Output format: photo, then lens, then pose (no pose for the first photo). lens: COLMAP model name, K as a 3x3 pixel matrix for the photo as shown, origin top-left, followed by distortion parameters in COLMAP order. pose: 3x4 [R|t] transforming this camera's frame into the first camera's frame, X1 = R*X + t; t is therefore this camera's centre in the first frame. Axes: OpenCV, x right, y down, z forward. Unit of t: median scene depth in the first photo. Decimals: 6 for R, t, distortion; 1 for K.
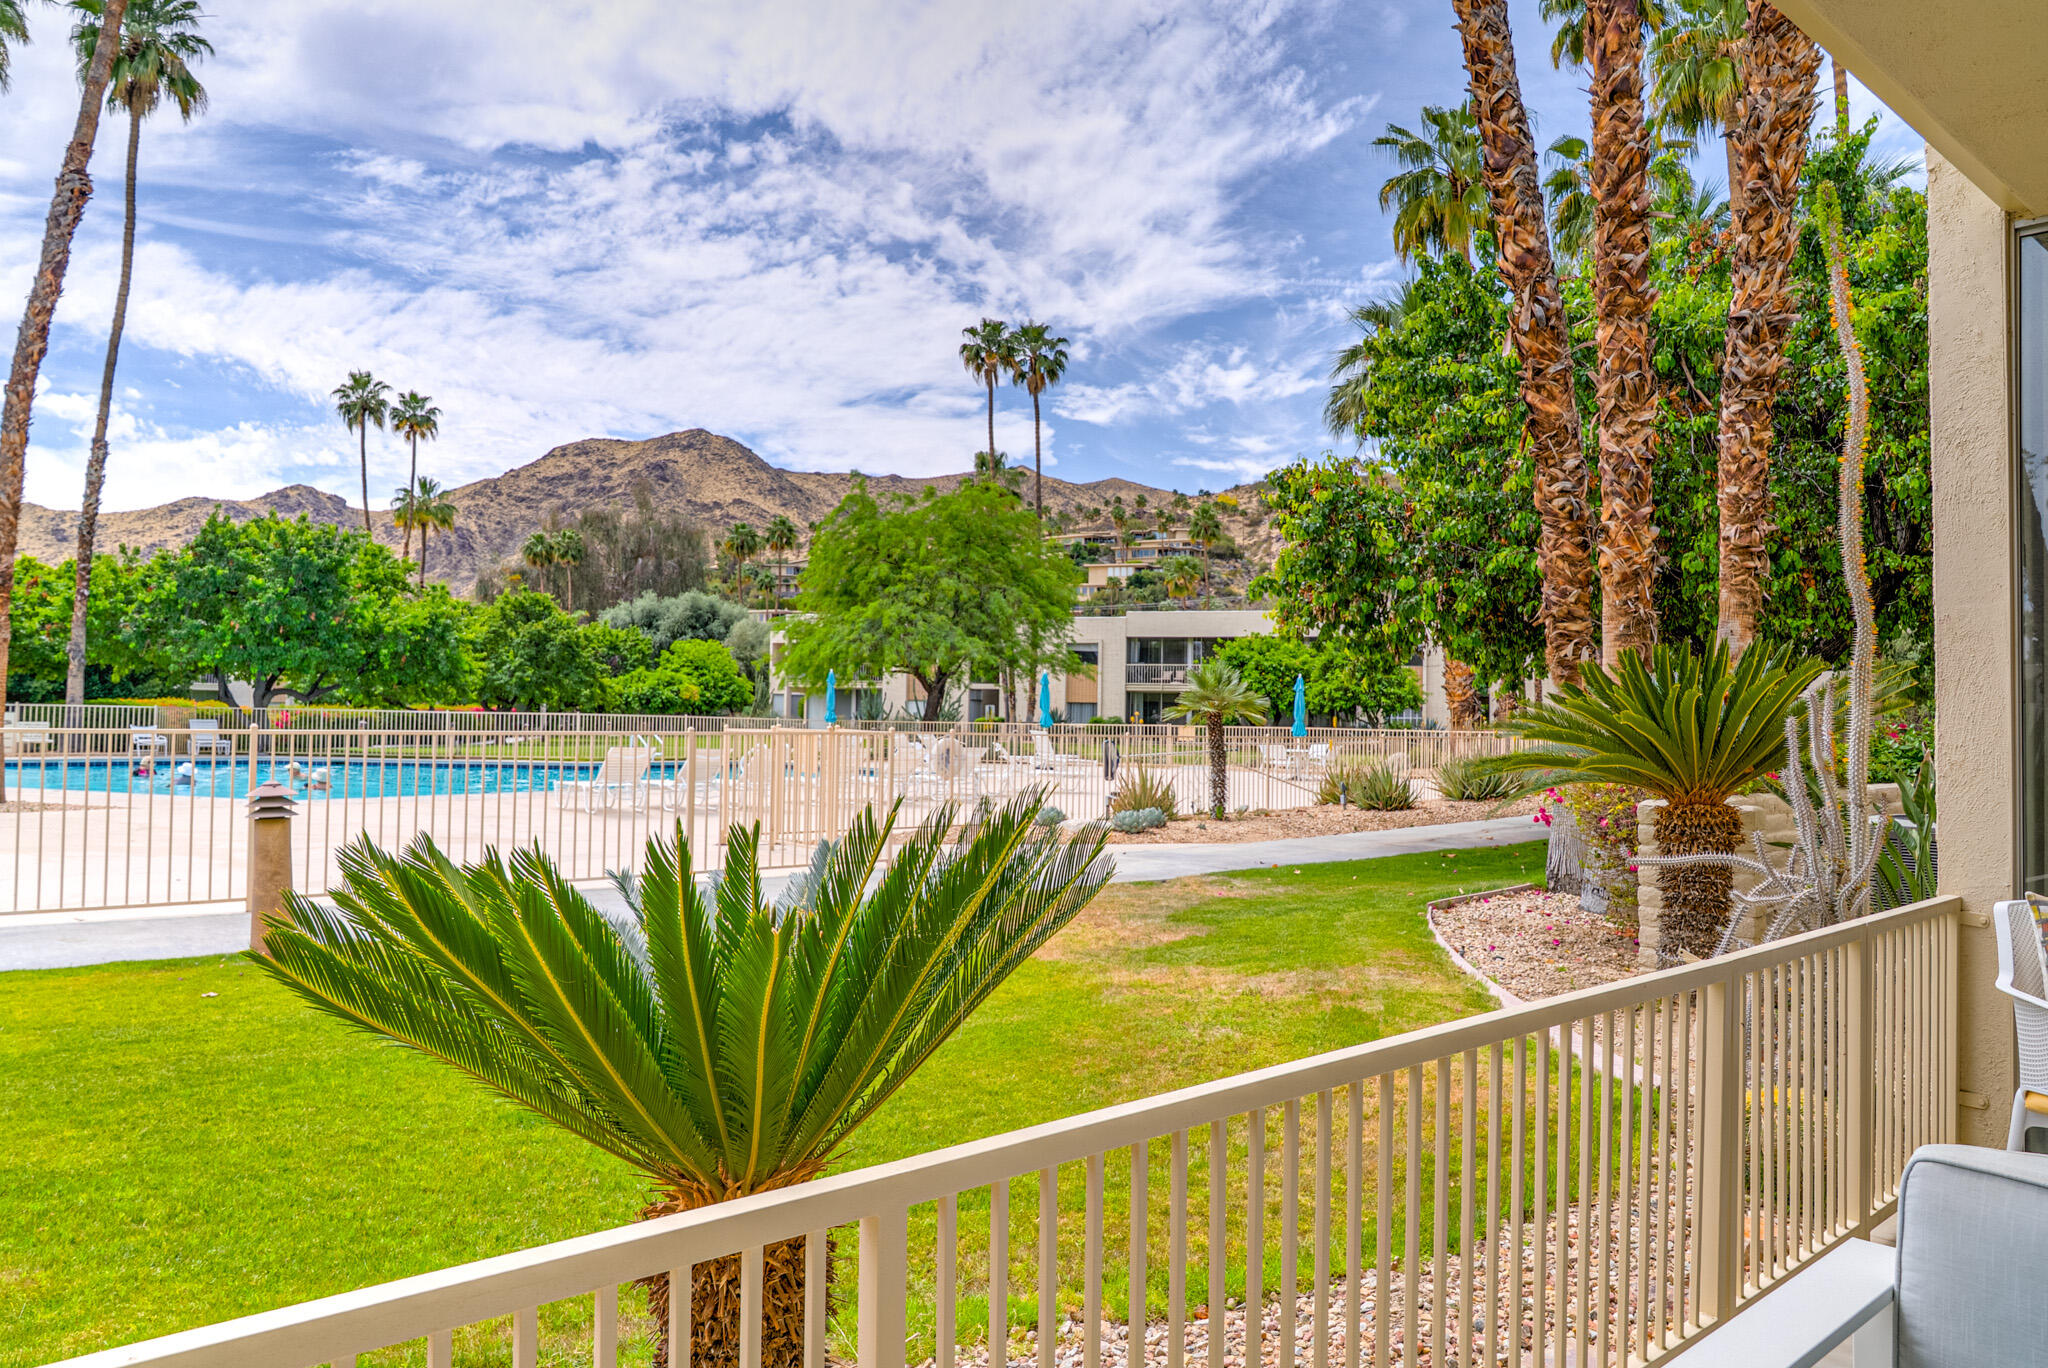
lens RADIAL K [[1407.5, 0, 1031.9], [0, 1407.5, 681.8], [0, 0, 1]] dist [-0.017614, 0.001248]
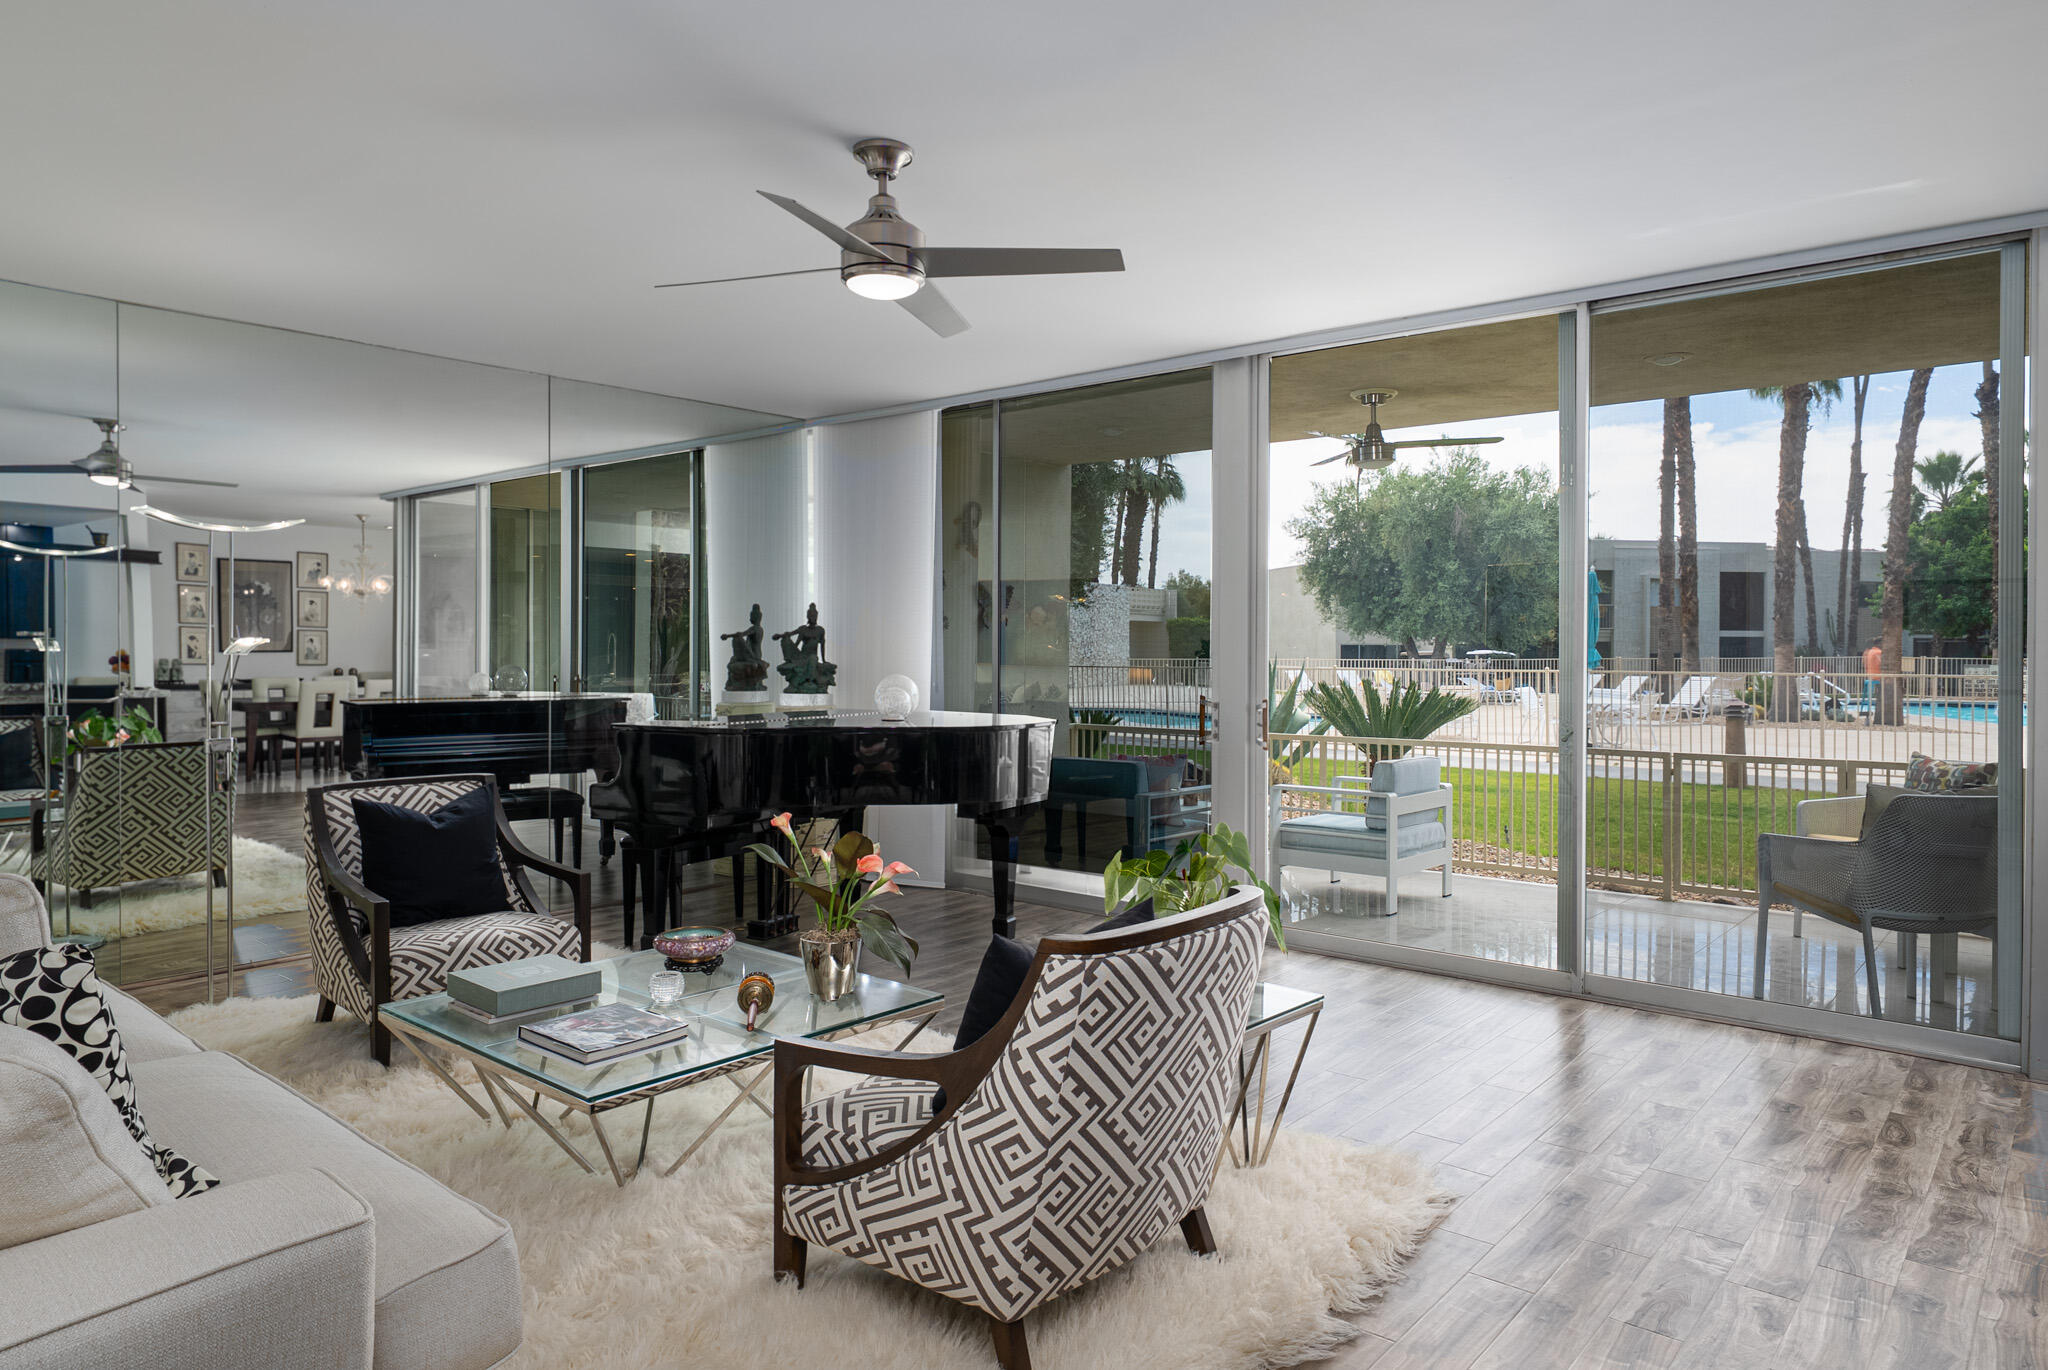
lens RADIAL K [[1269.9, 0, 1063.2], [0, 1269.9, 653.3], [0, 0, 1]] dist [0.006308, 0.002148]
pose [[0.153223, -0.013306, -0.988102, 0.429365], [0.025088, 0.999639, -0.009571, 0.000203], [0.987873, -0.023323, 0.153501, -0.081332]]
